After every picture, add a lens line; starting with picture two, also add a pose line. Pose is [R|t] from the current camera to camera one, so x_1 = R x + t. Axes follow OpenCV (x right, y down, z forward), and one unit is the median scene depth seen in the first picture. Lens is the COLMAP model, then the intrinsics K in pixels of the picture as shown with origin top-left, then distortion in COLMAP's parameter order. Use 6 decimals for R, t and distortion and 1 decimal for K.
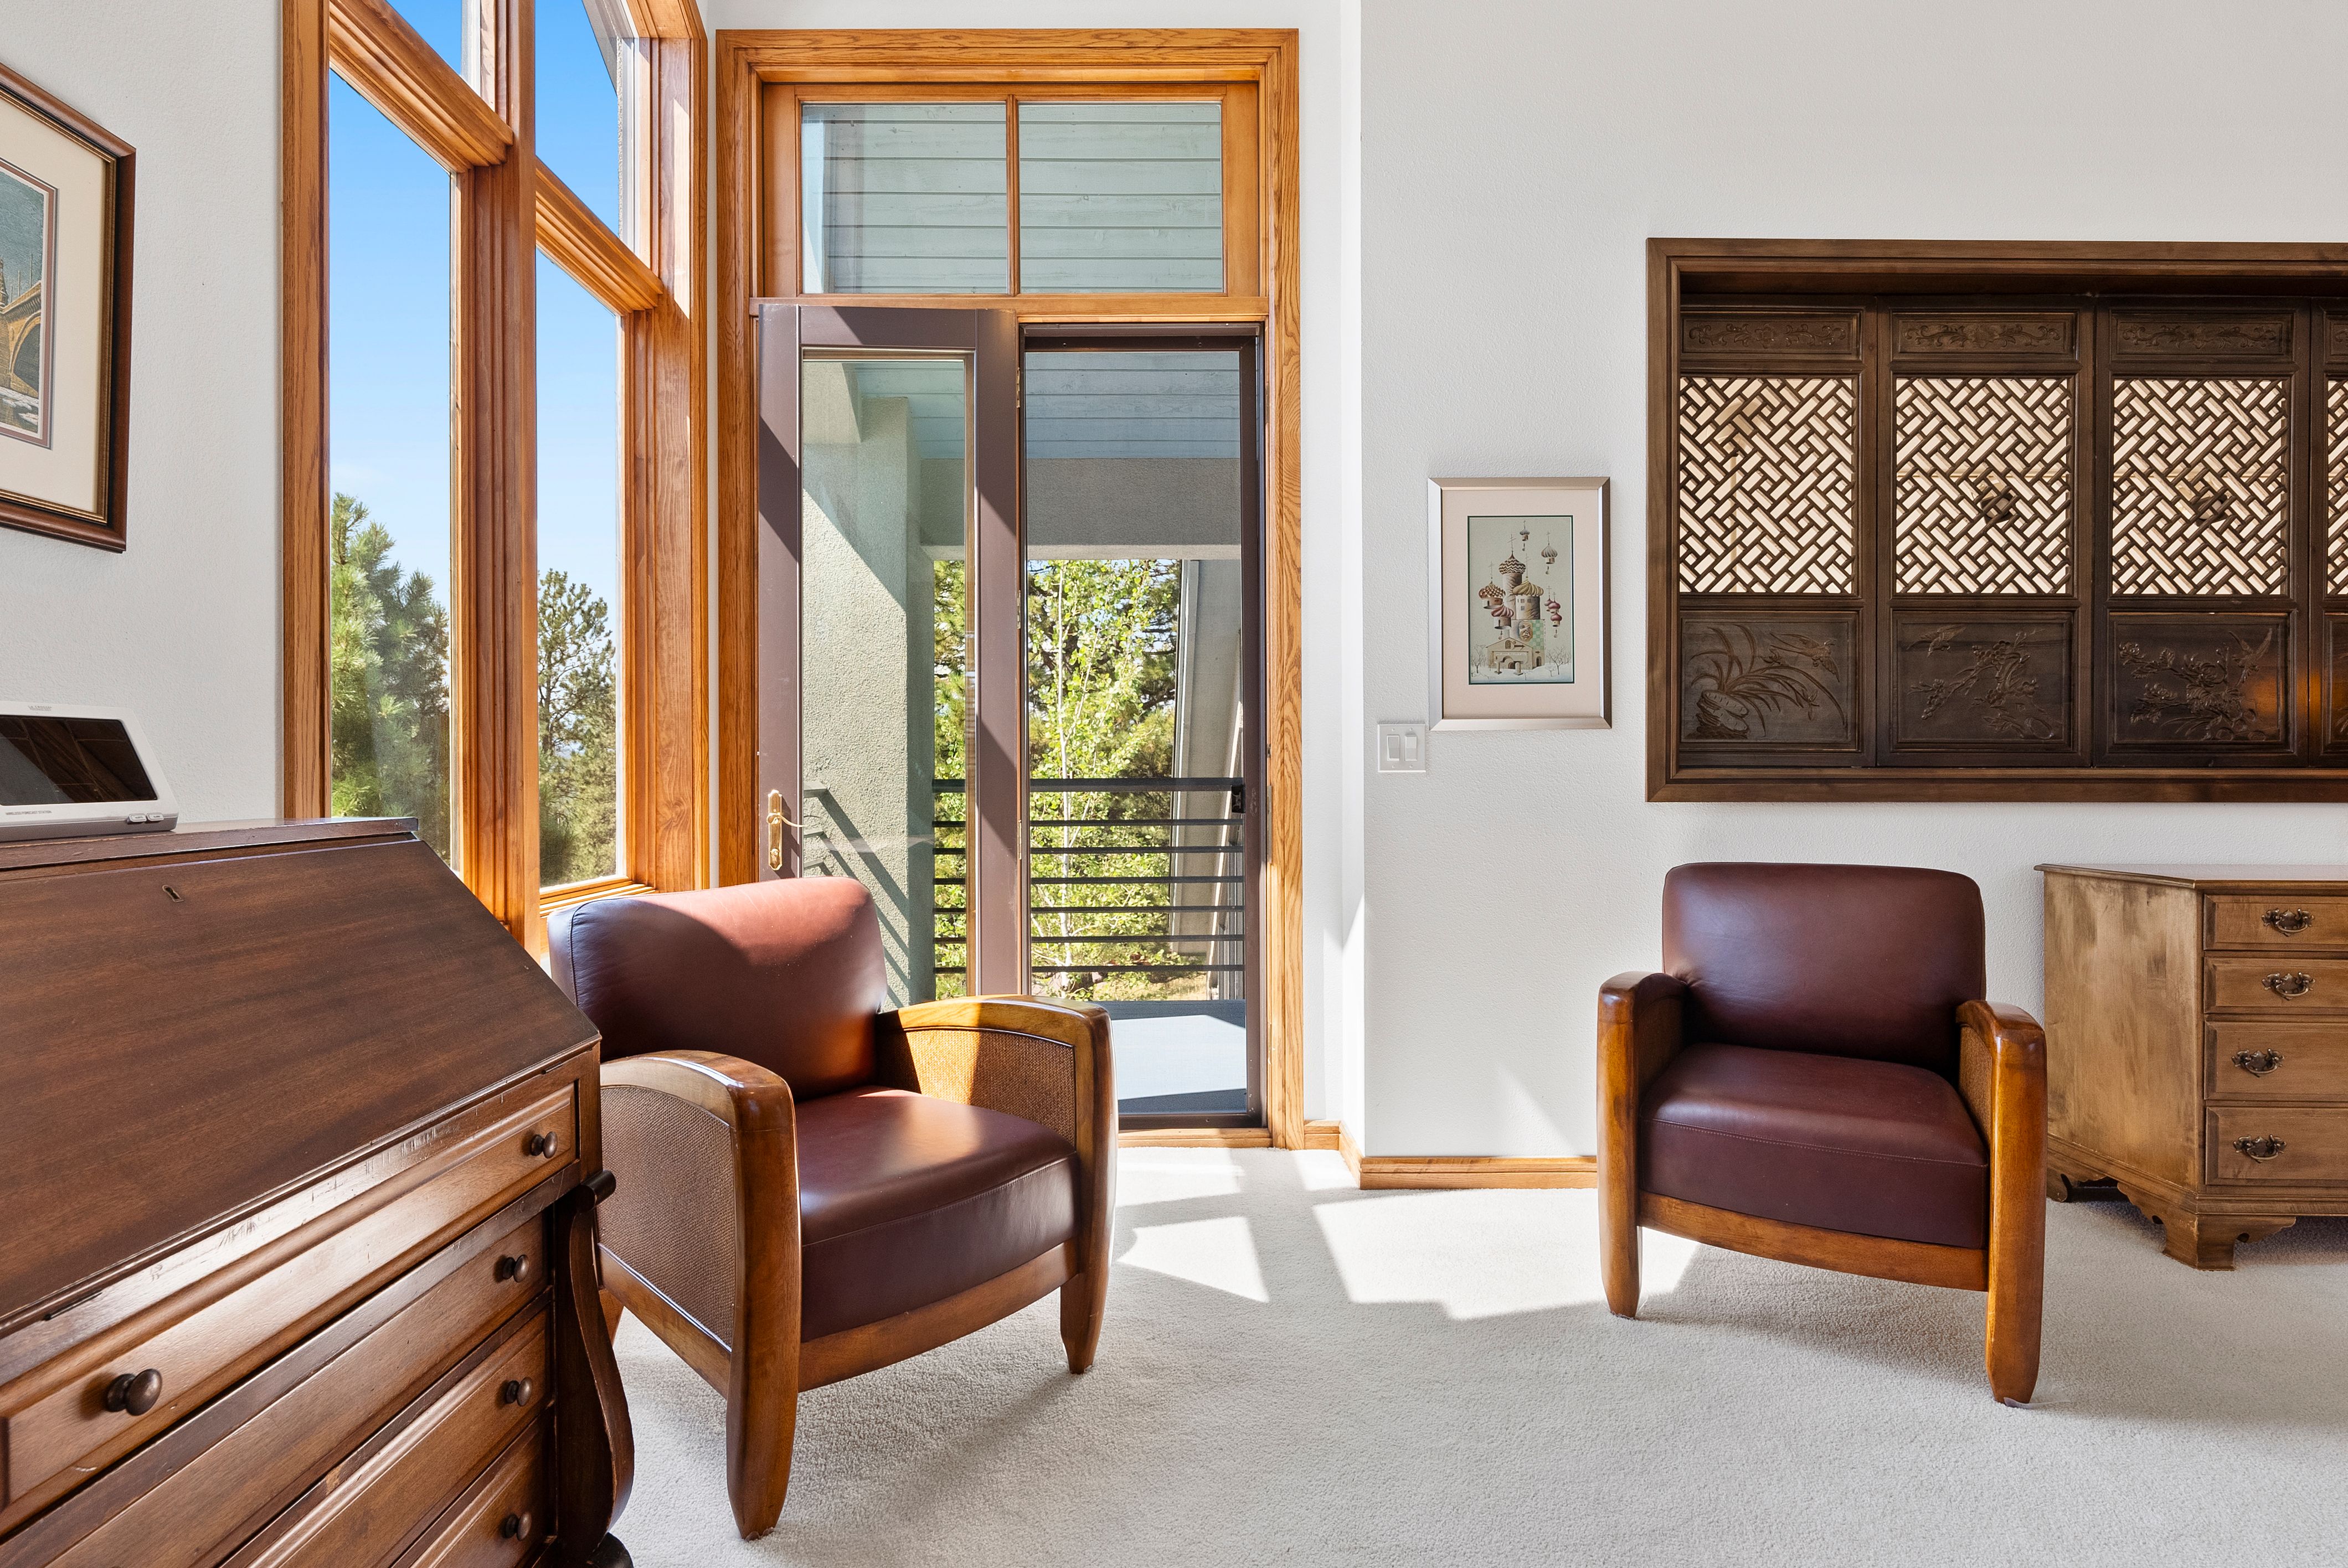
lens RADIAL K [[1165.0, 0, 1167.4], [0, 1165.0, 766.0], [0, 0, 1]] dist [-0.000130, 0.000047]
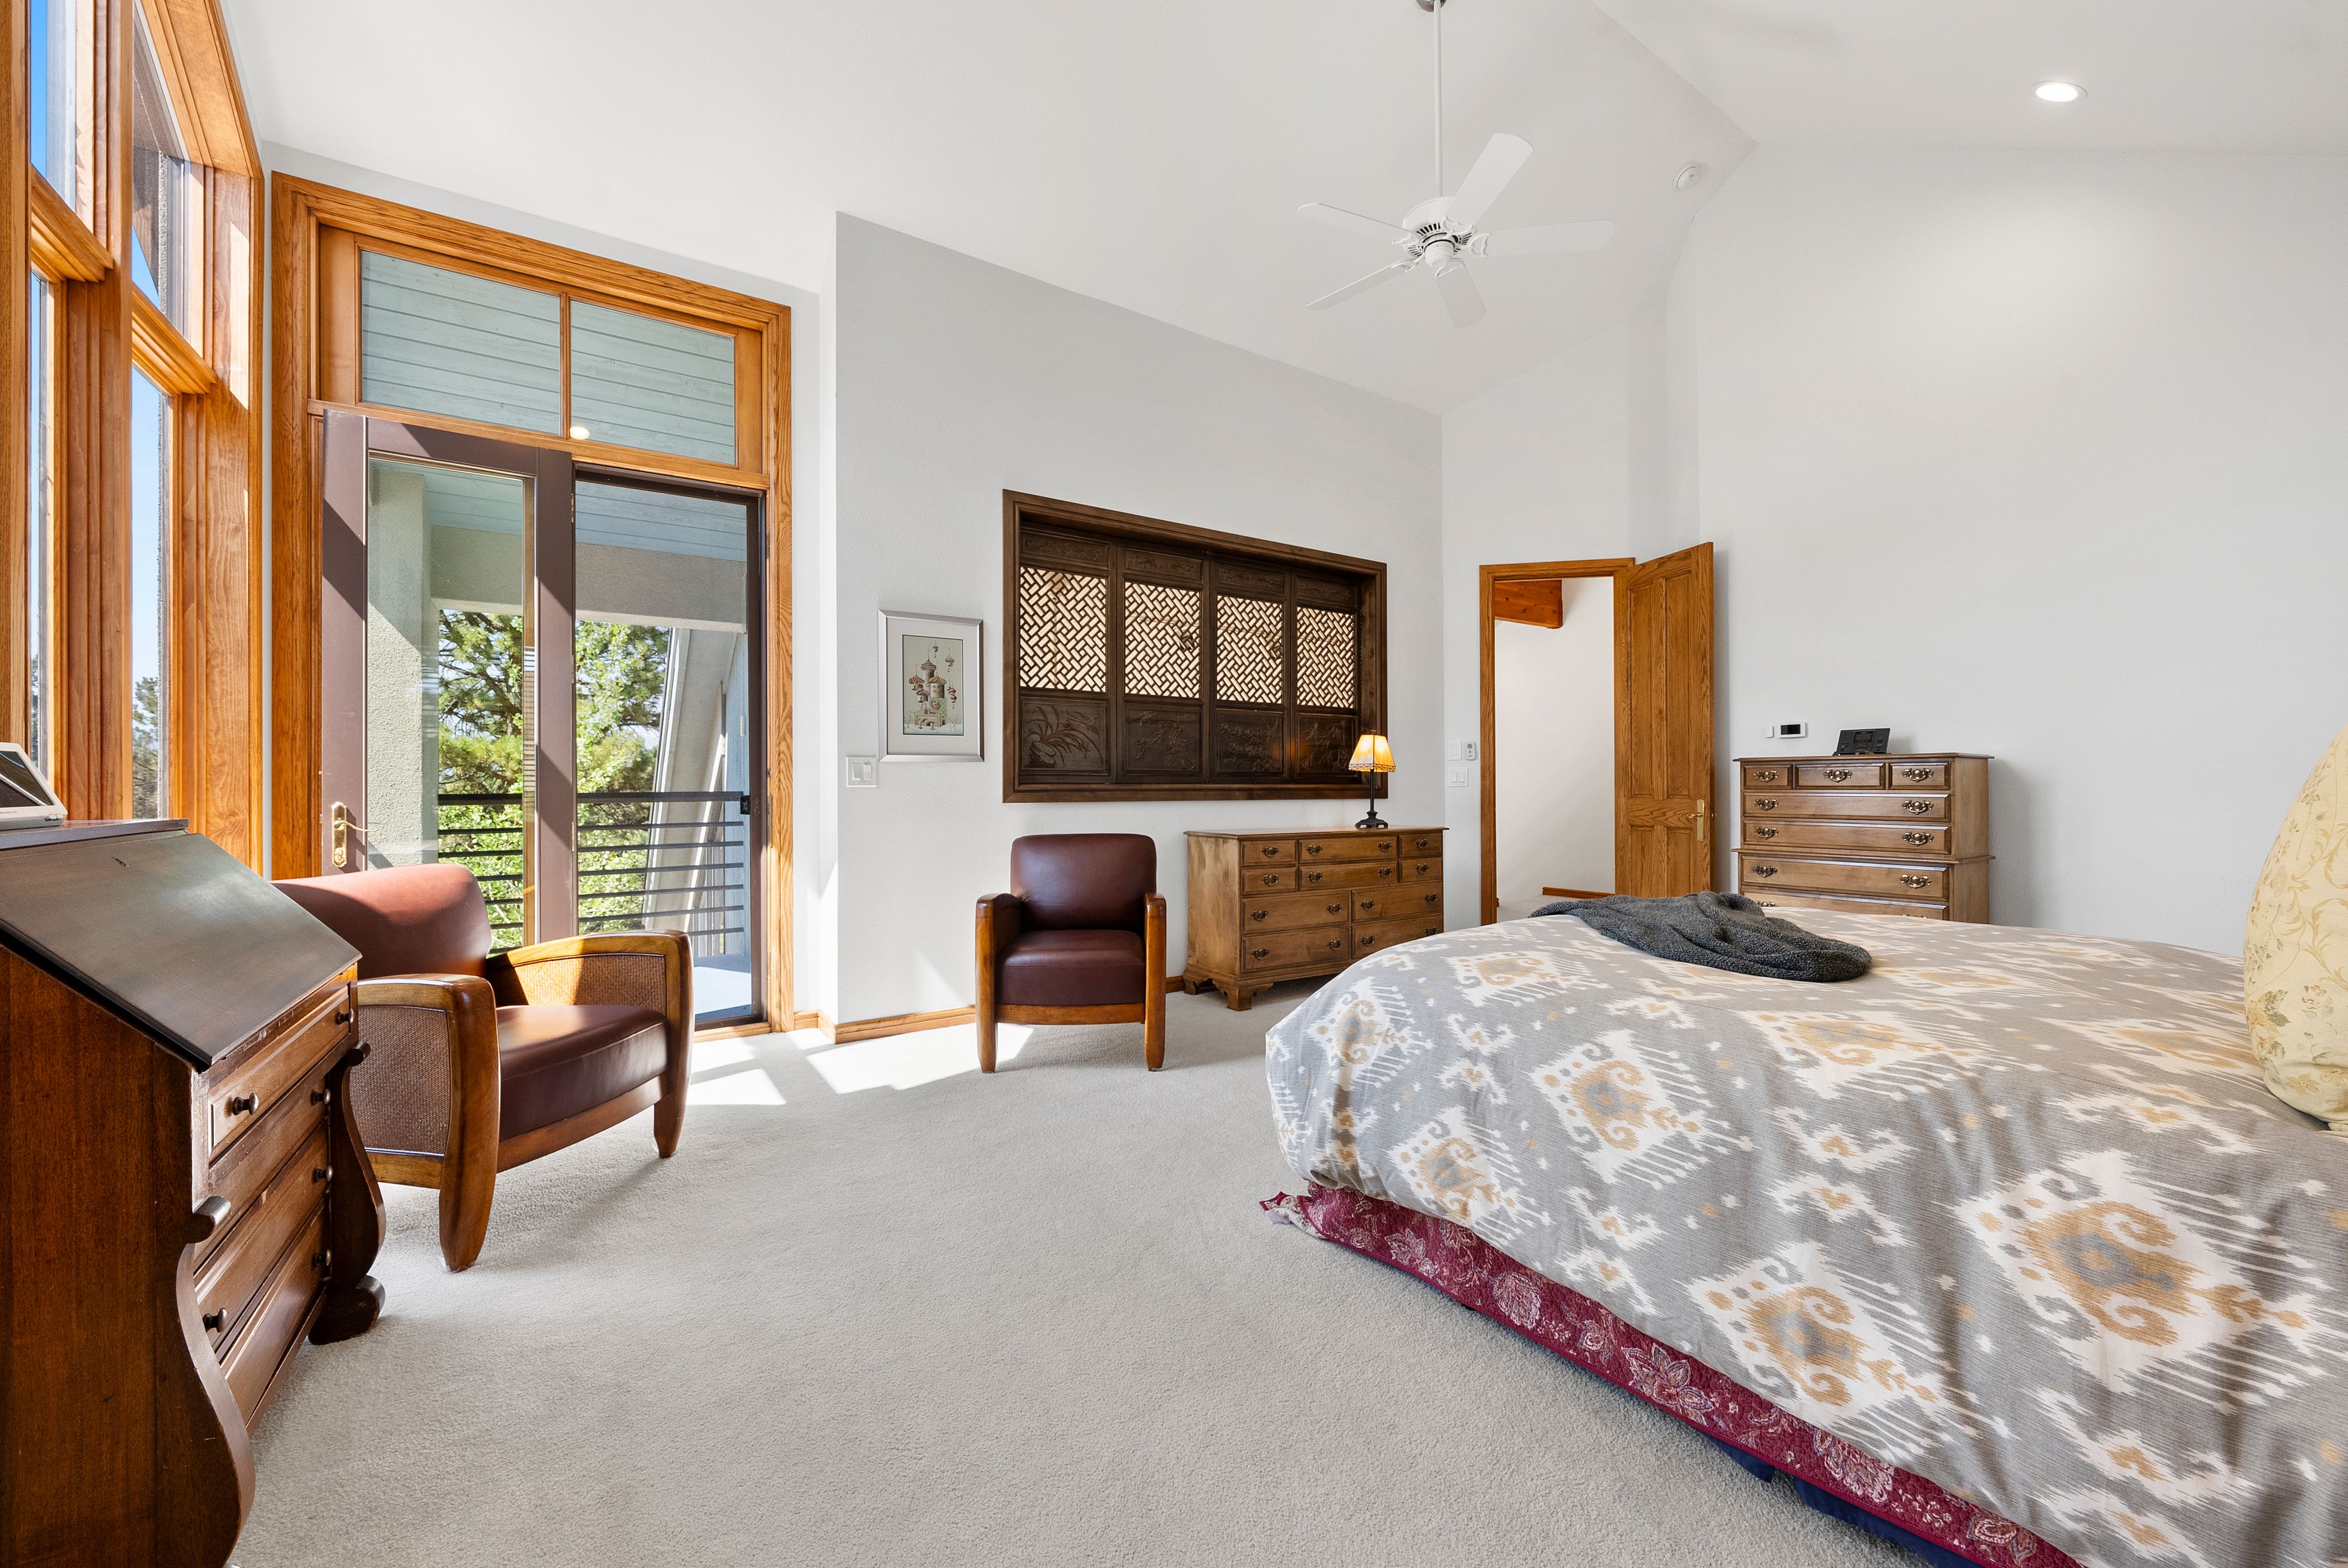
lens RADIAL K [[894.5, 0, 1174.0], [0, 894.5, 784.0], [0, 0, 1]] dist [-0.001691, -0.000314]
pose [[0.843575, -0.000685, 0.537011, -0.102072], [-0.000250, 0.999999, 0.001668, -0.000525], [-0.537011, -0.001541, 0.843574, -0.293114]]
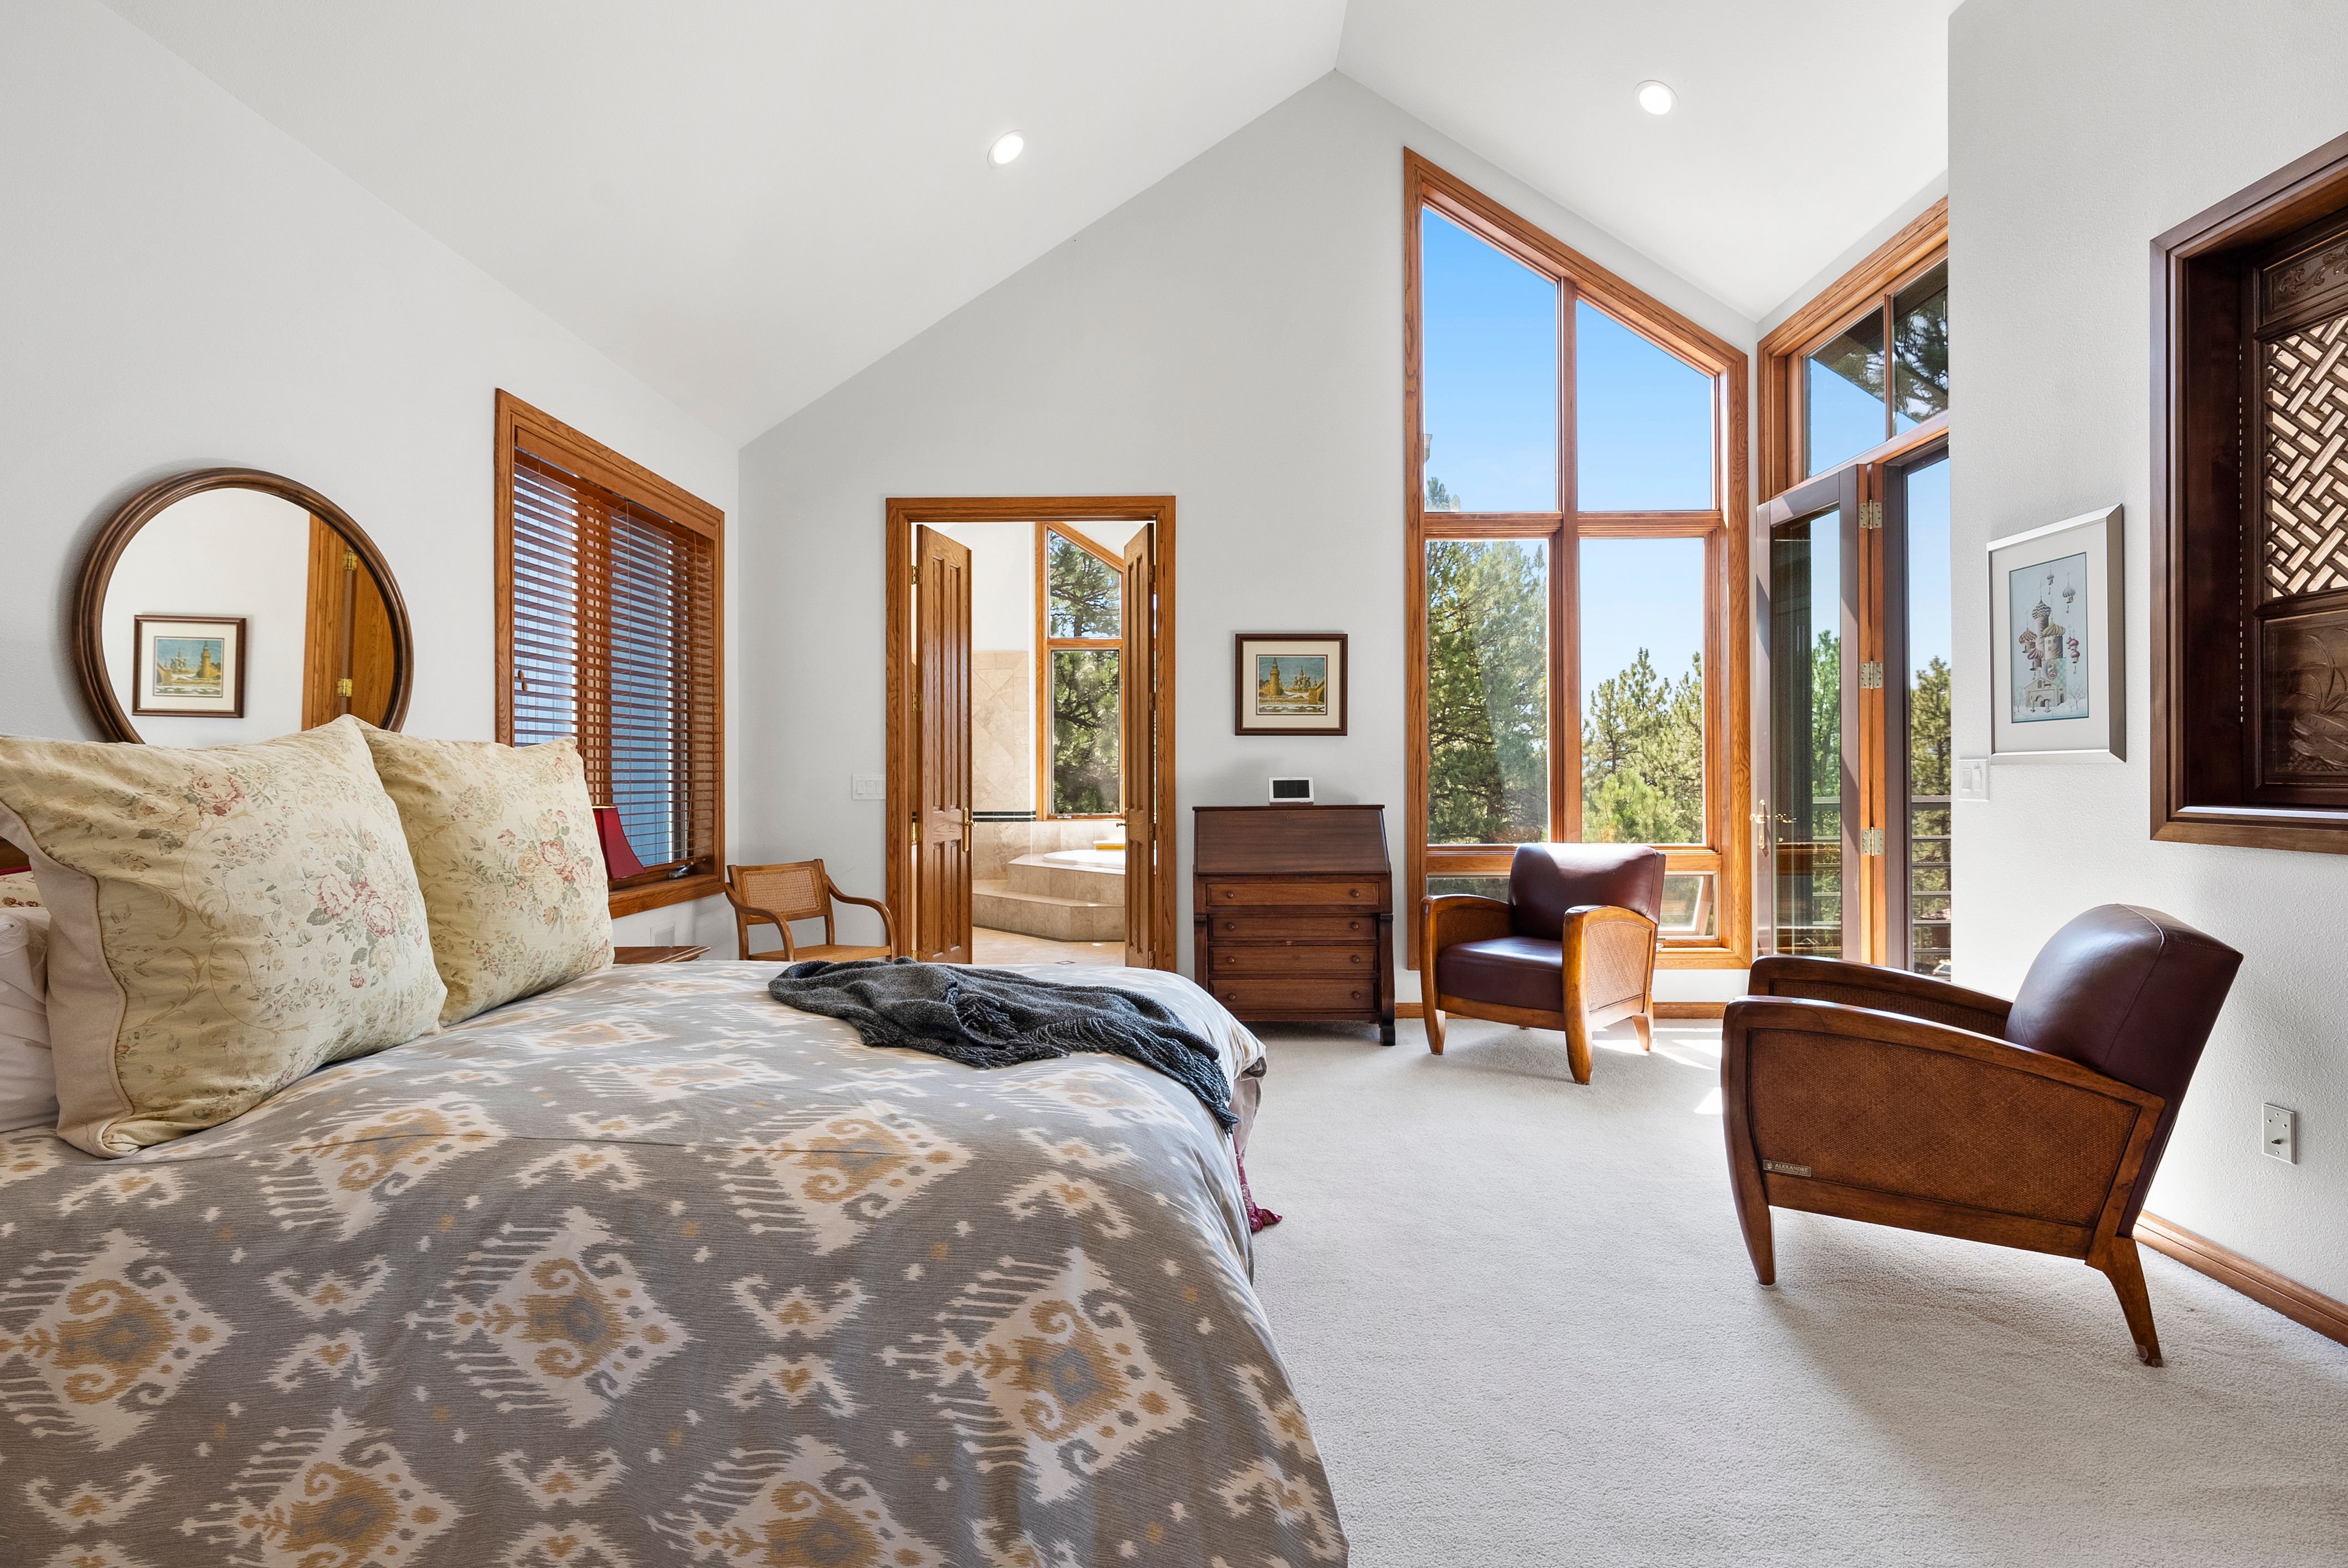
lens RADIAL K [[1111.5, 0, 1172.4], [0, 1111.5, 775.2], [0, 0, 1]] dist [0.000217, 0.000011]
pose [[-0.038398, 0.003451, -0.999257, 1.291025], [0.004483, 0.999985, 0.003281, -0.026915], [0.999252, -0.004354, -0.038413, 0.236351]]
